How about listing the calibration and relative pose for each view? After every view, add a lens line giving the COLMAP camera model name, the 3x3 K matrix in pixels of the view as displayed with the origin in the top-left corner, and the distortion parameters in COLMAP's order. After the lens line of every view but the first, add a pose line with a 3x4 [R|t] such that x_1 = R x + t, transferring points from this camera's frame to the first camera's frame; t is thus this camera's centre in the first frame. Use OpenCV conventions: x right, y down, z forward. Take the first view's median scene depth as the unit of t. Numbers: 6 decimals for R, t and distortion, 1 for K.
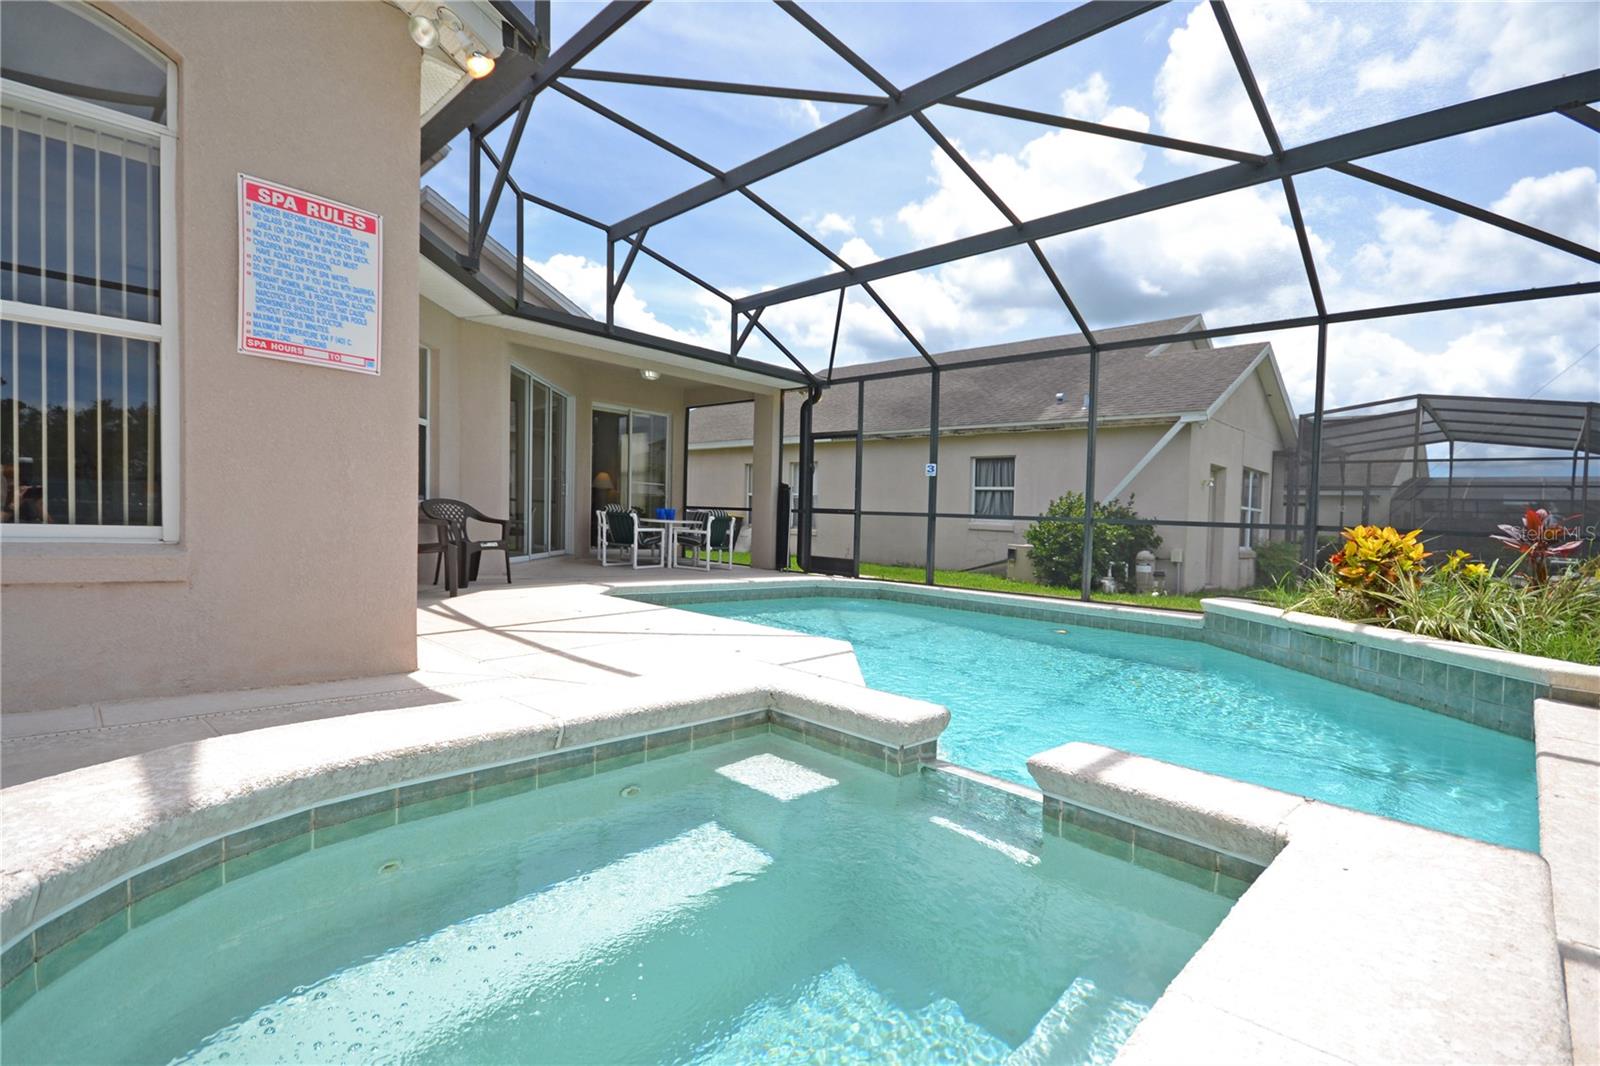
lens RADIAL K [[774.2, 0, 745.1], [0, 774.2, 549.9], [0, 0, 1]] dist [0.002351, -0.013352]
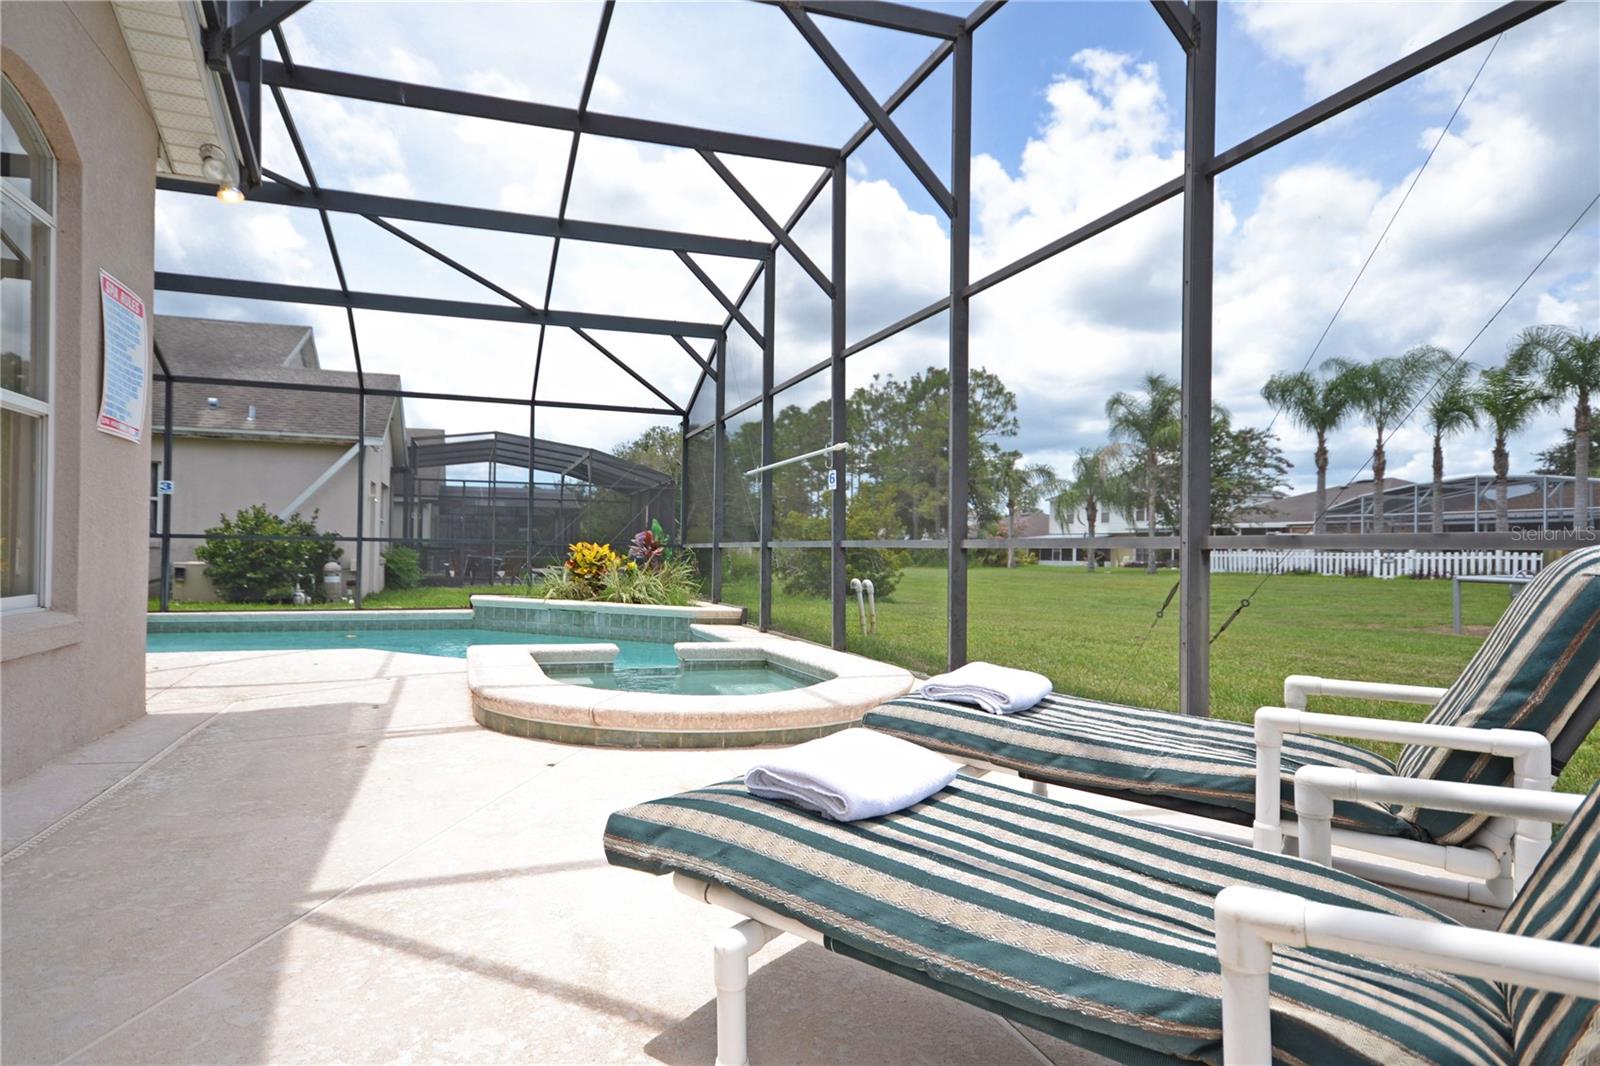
lens RADIAL K [[992.0, 0, 794.8], [0, 992.0, 559.5], [0, 0, 1]] dist [0.001762, 0.000646]
pose [[0.403845, -0.050118, 0.913453, -0.547144], [0.041164, 0.998482, 0.036584, -0.030641], [-0.913901, 0.022828, 0.405296, -0.159437]]
